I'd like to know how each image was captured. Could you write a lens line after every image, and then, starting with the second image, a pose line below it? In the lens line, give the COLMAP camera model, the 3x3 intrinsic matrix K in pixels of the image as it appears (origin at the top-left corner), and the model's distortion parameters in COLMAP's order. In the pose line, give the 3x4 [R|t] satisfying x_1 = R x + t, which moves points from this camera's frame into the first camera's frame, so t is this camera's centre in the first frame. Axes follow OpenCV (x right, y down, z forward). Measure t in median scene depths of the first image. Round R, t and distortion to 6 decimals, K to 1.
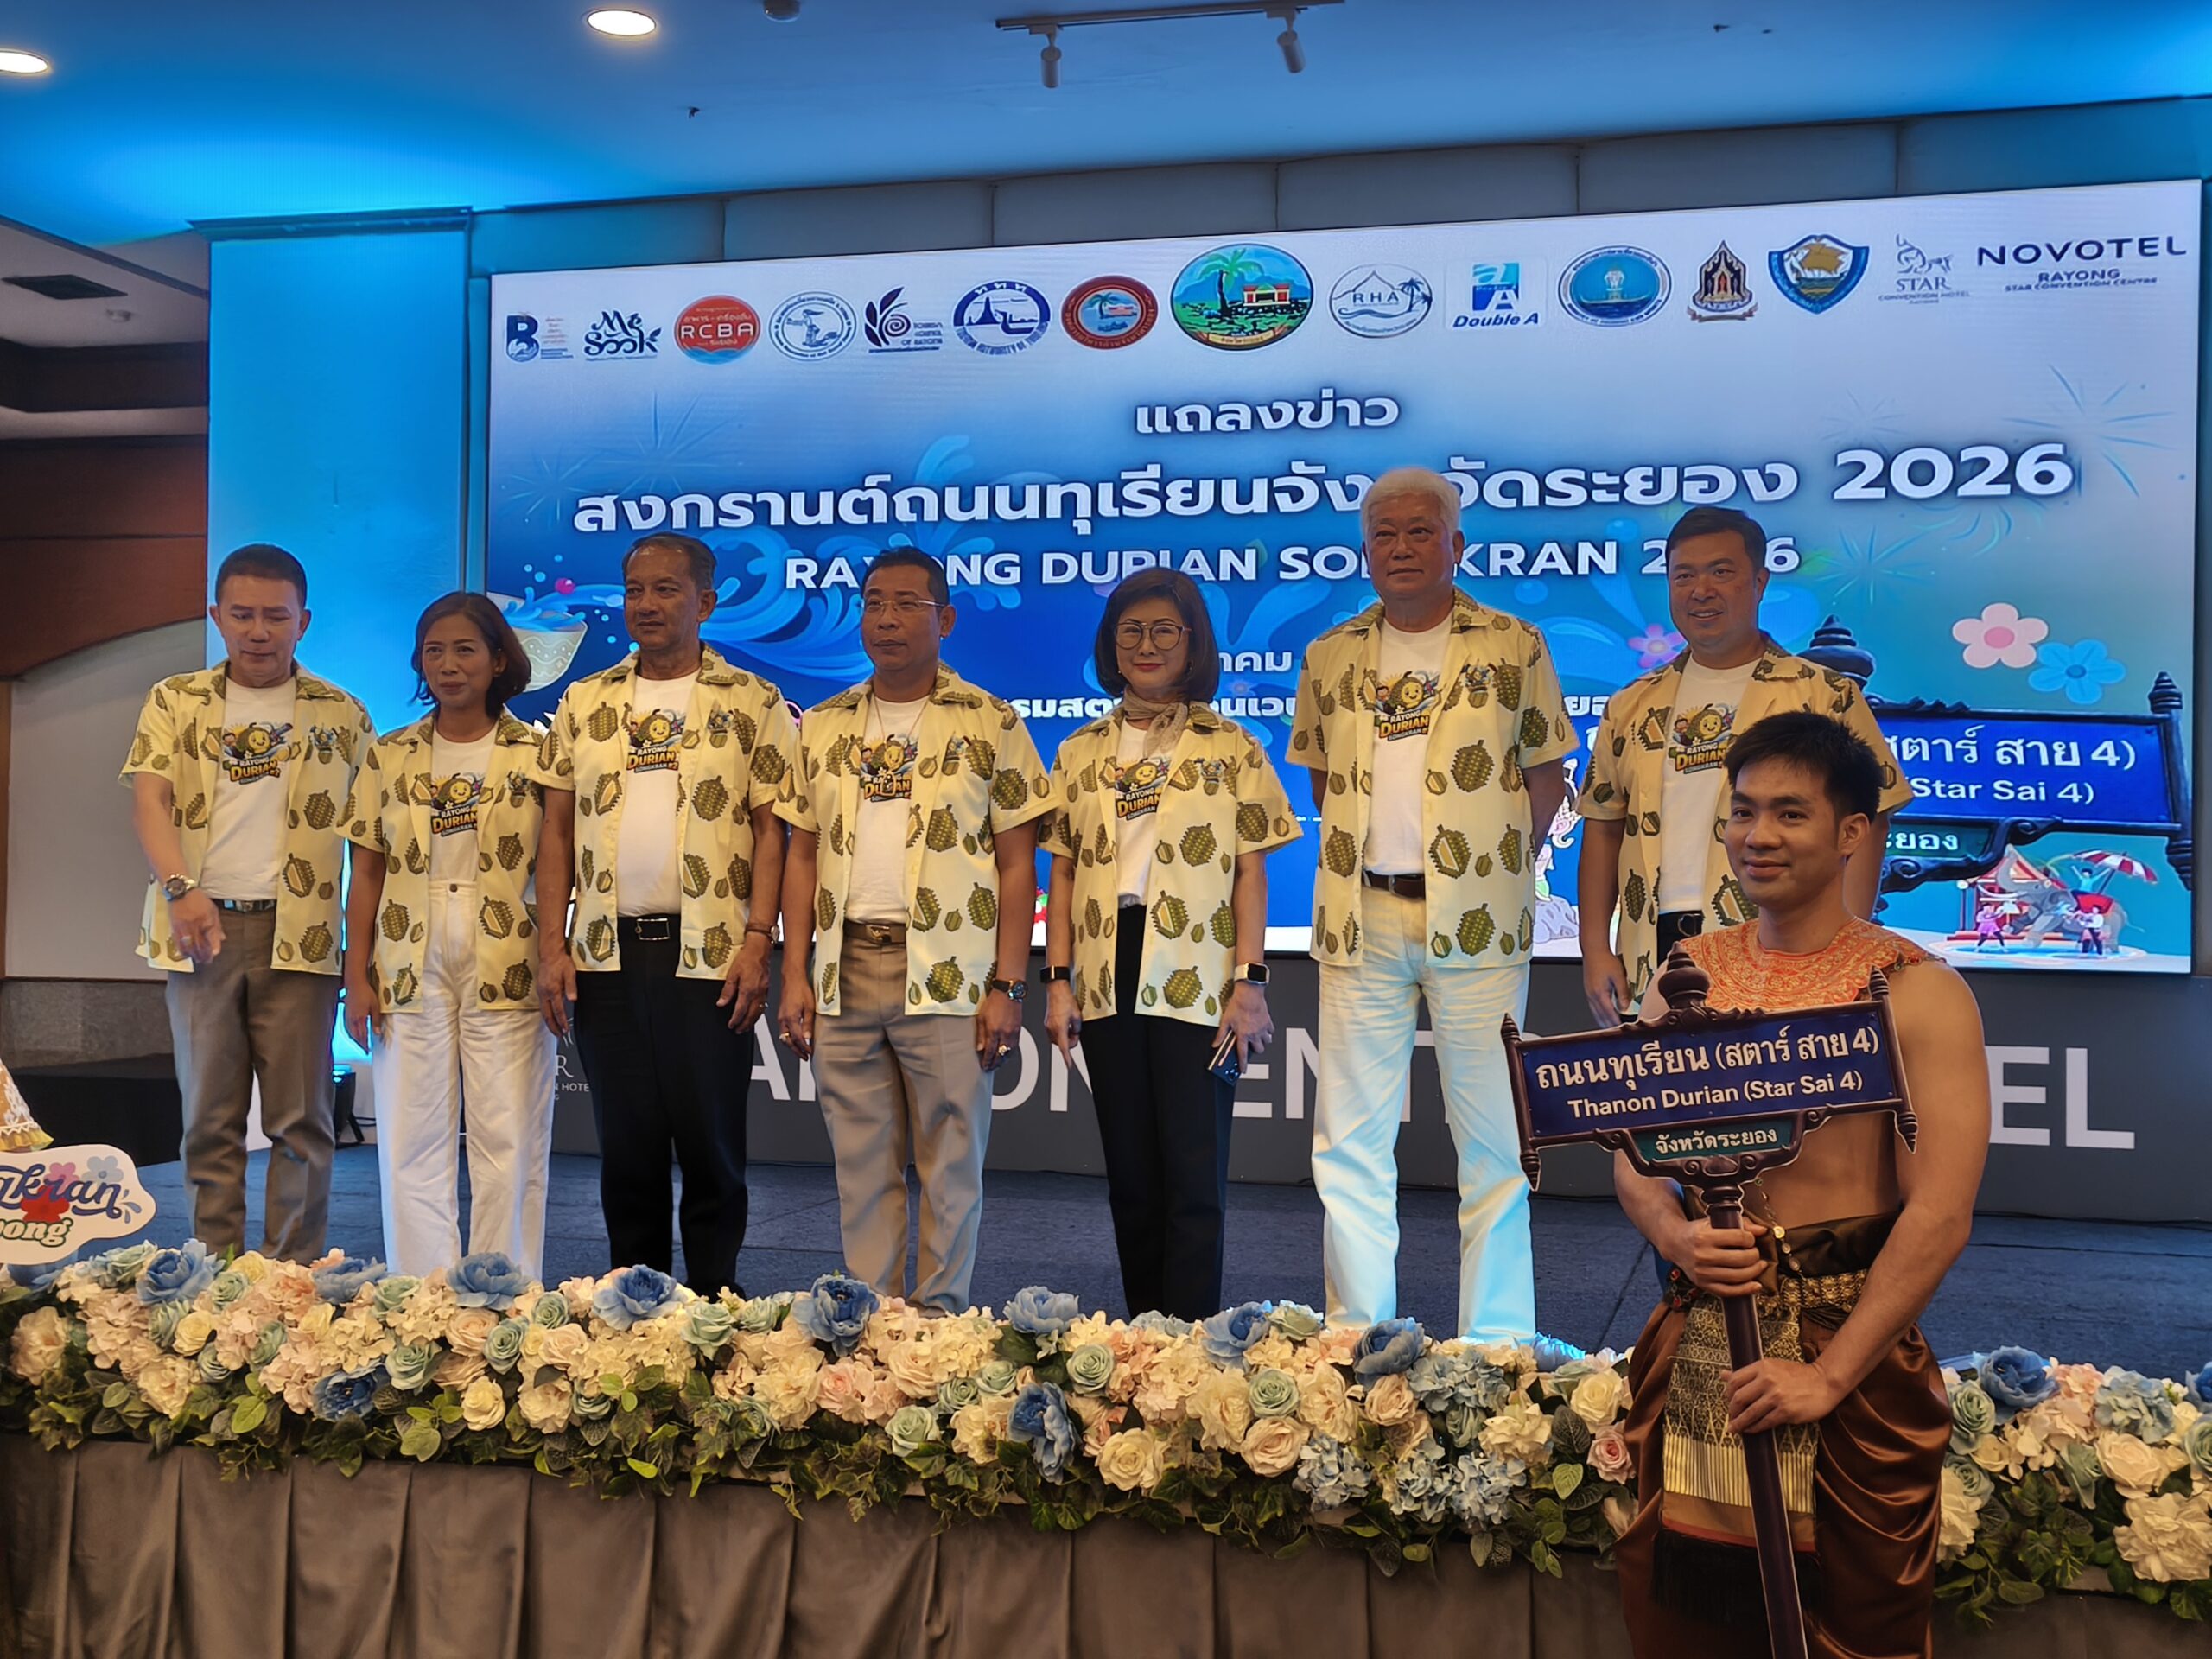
lens RADIAL K [[2509.3, 0, 1106.0], [0, 2509.3, 829.5], [0, 0, 1]] dist [-0.012059, 0.175251]
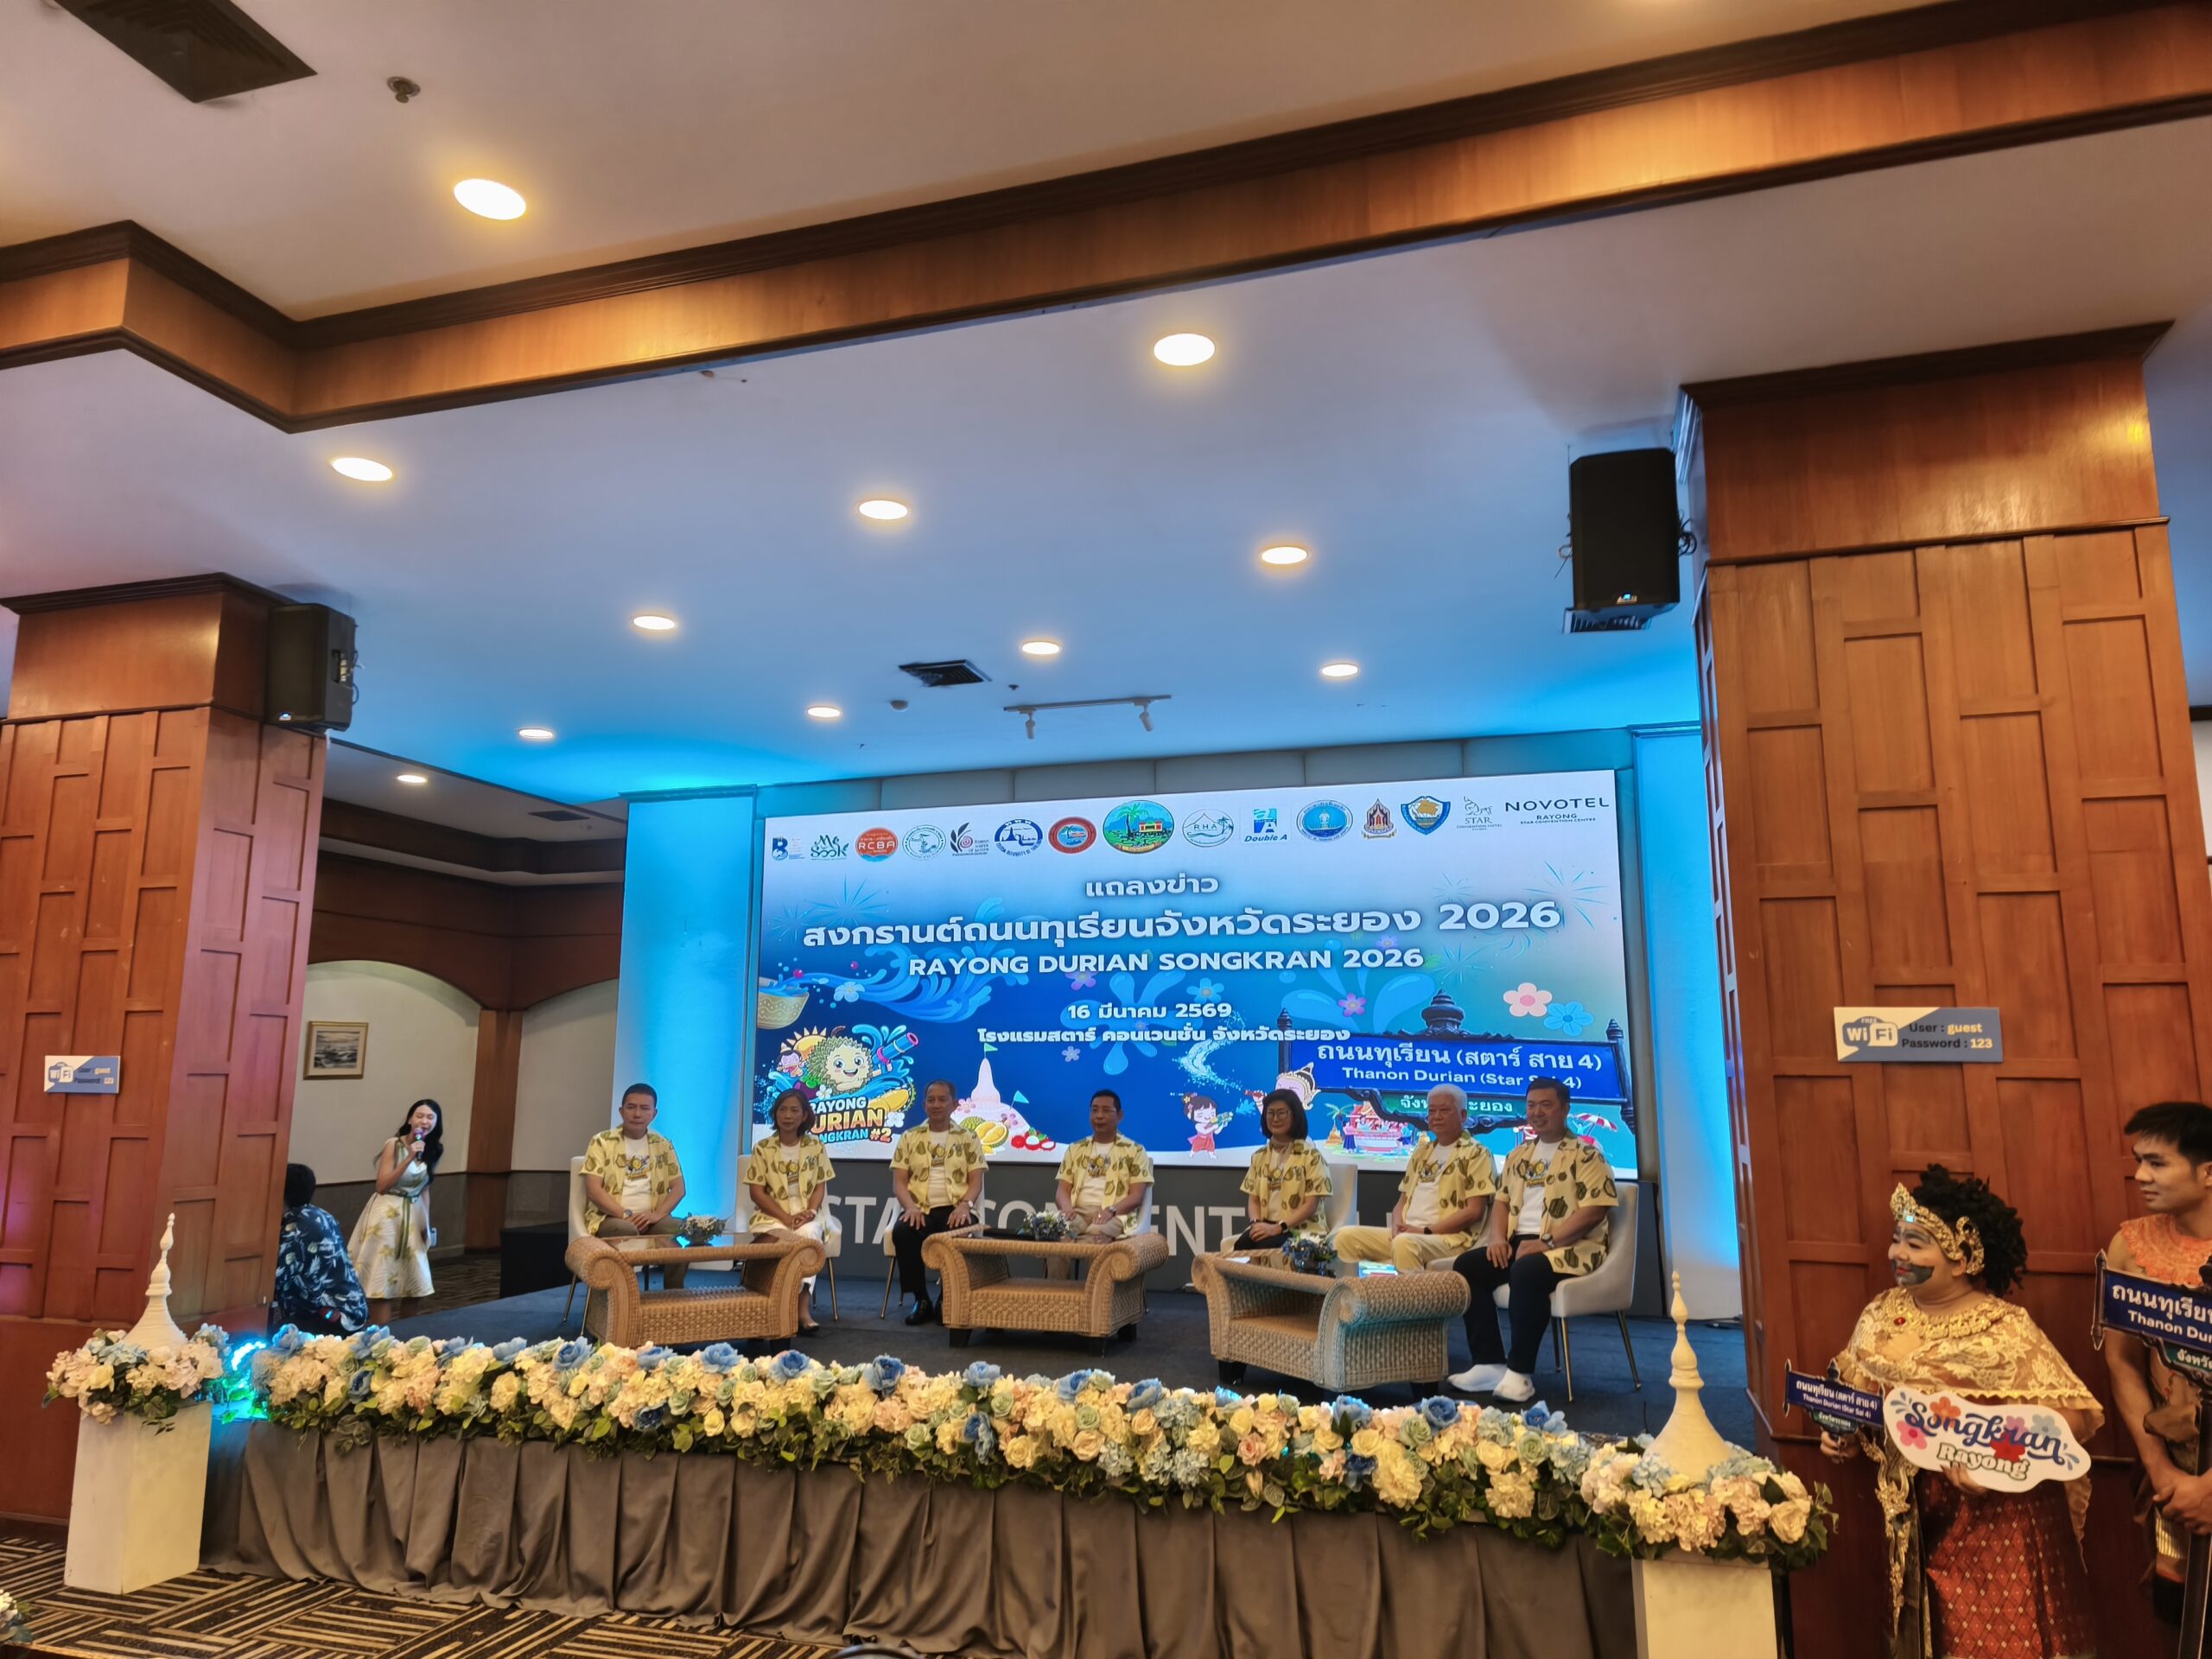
lens RADIAL K [[1448.7, 0, 1088.2], [0, 1448.7, 830.6], [0, 0, 1]] dist [0.016512, 0.073532]
pose [[0.999035, -0.013266, -0.041864, 0.066660], [0.006783, 0.988456, -0.151358, -0.039106], [0.043389, 0.150928, 0.987592, -0.139751]]
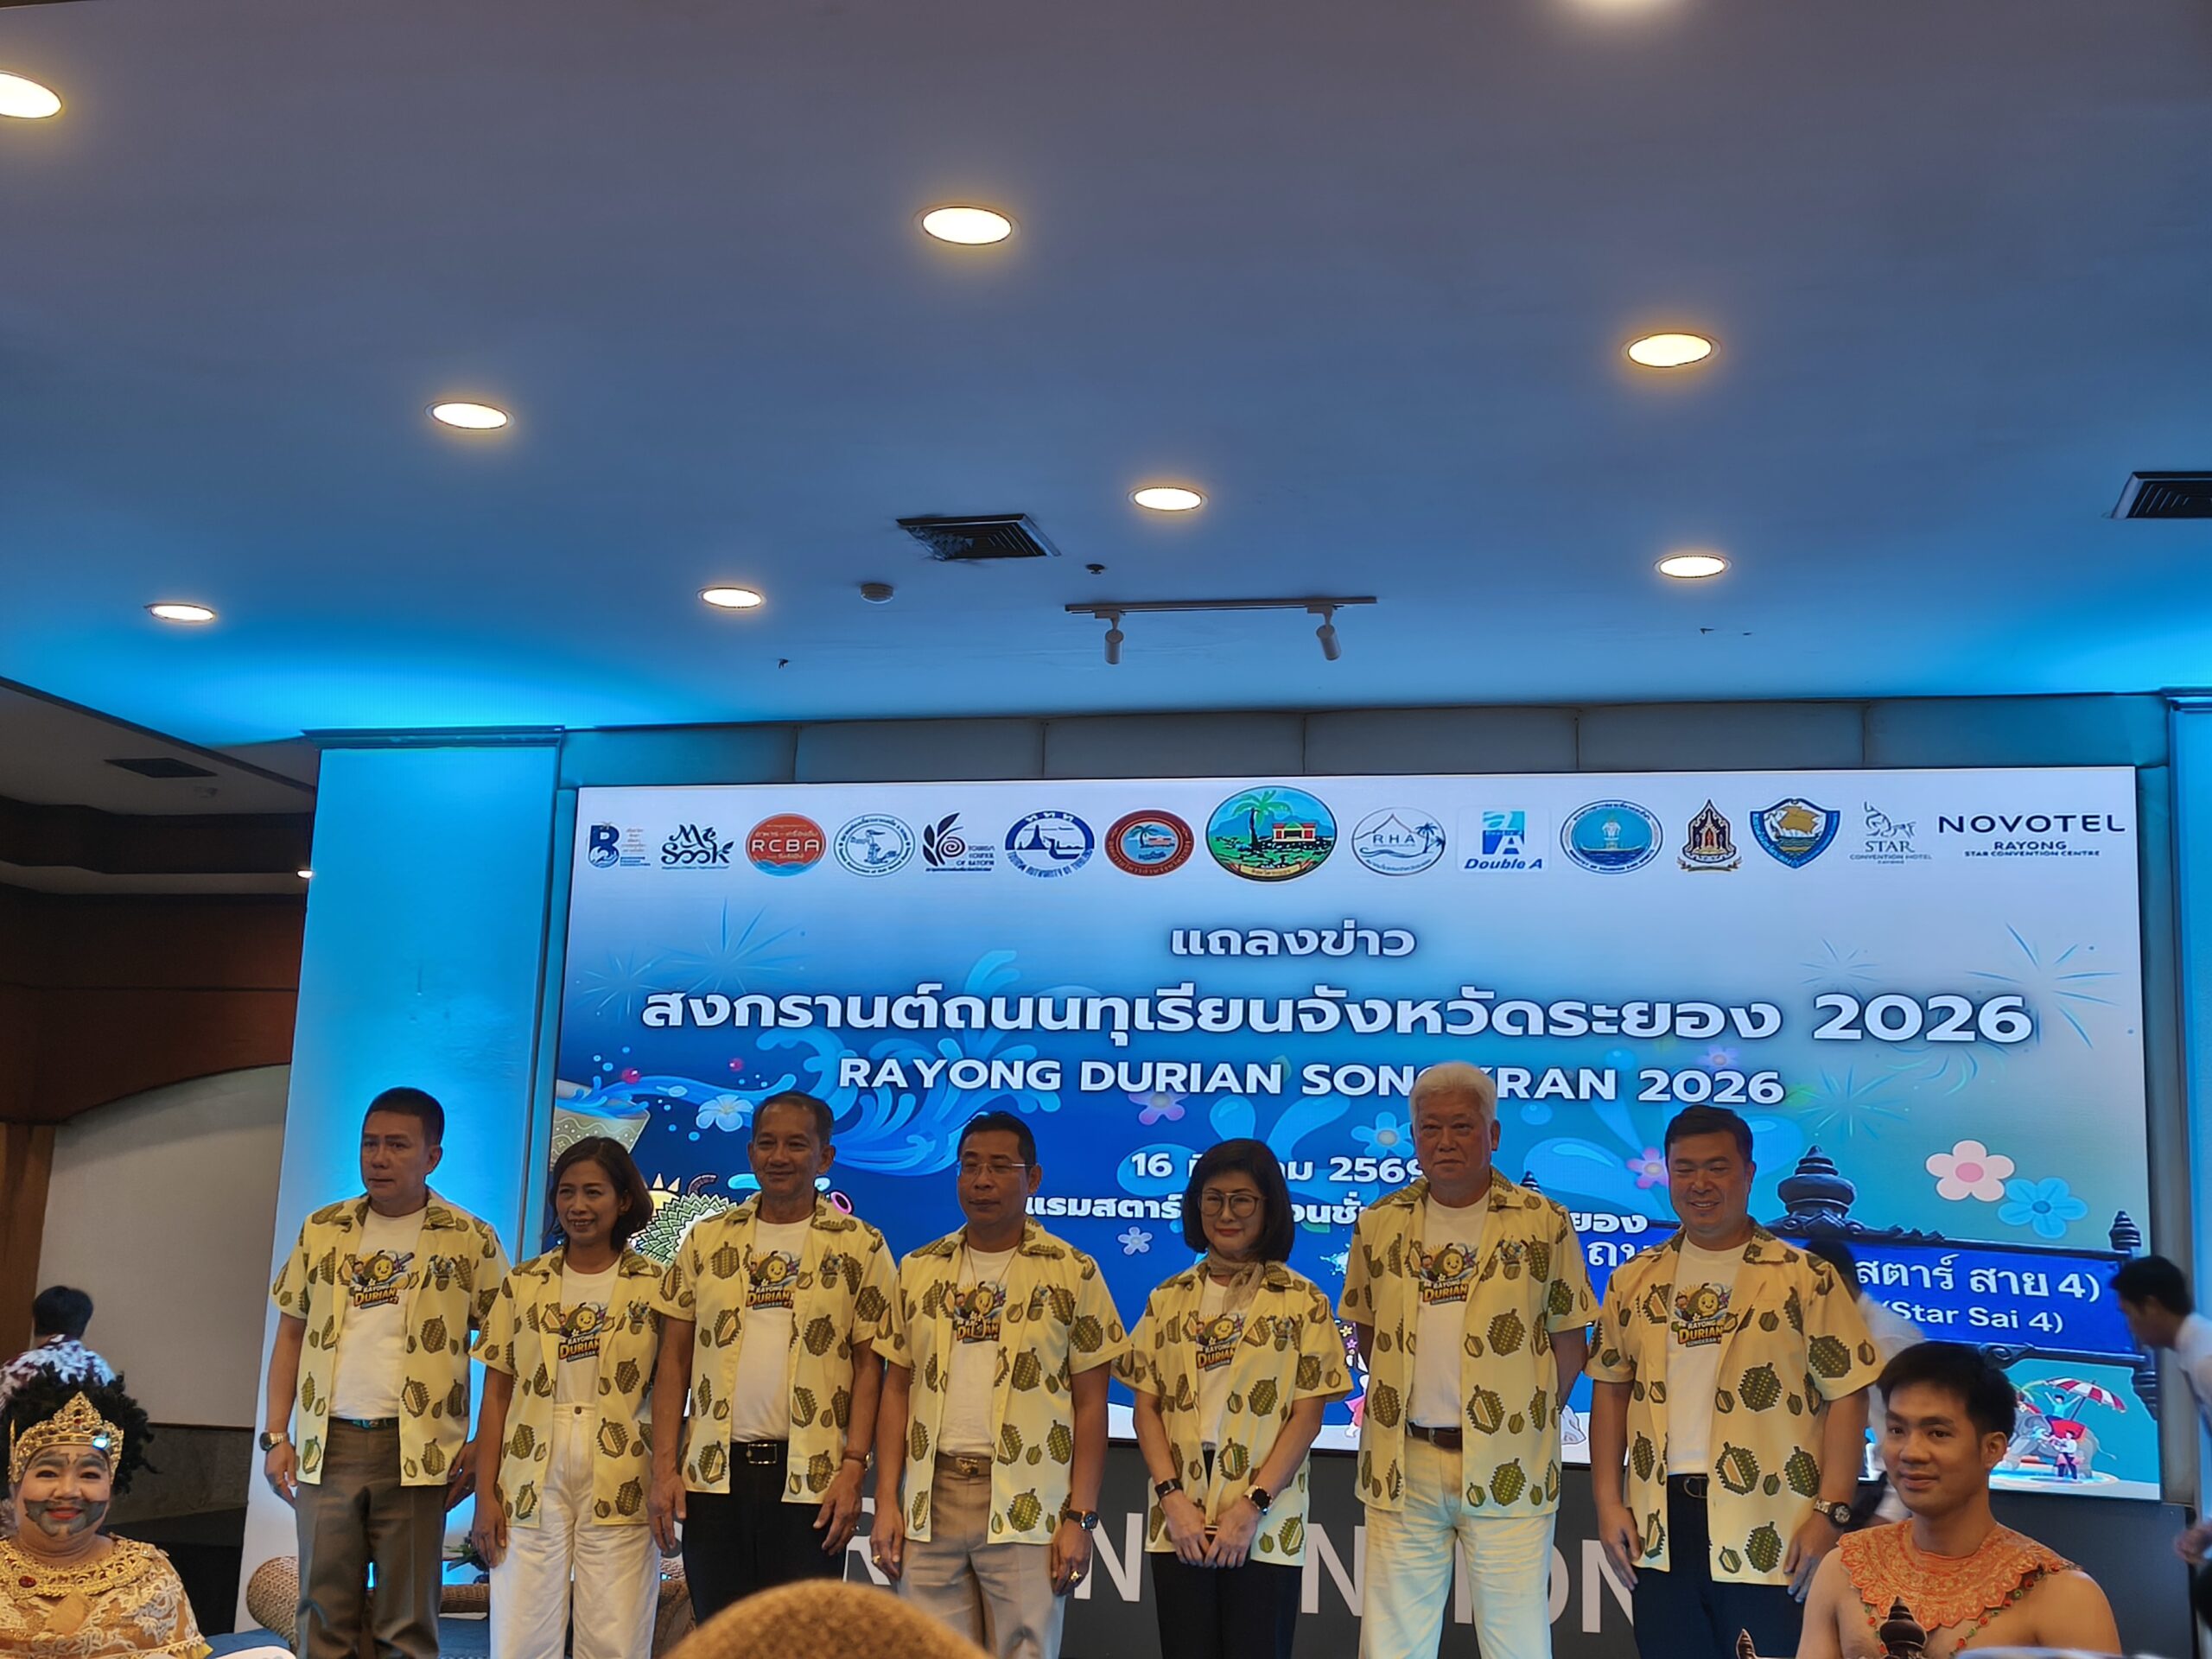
lens RADIAL K [[2550.1, 0, 1106.0], [0, 2550.1, 829.5], [0, 0, 1]] dist [-0.009841, 0.197826]
pose [[0.999507, 0.027865, 0.014470, -0.036284], [-0.025287, 0.987576, -0.155093, -0.042510], [-0.018611, 0.154651, 0.987794, -0.103044]]
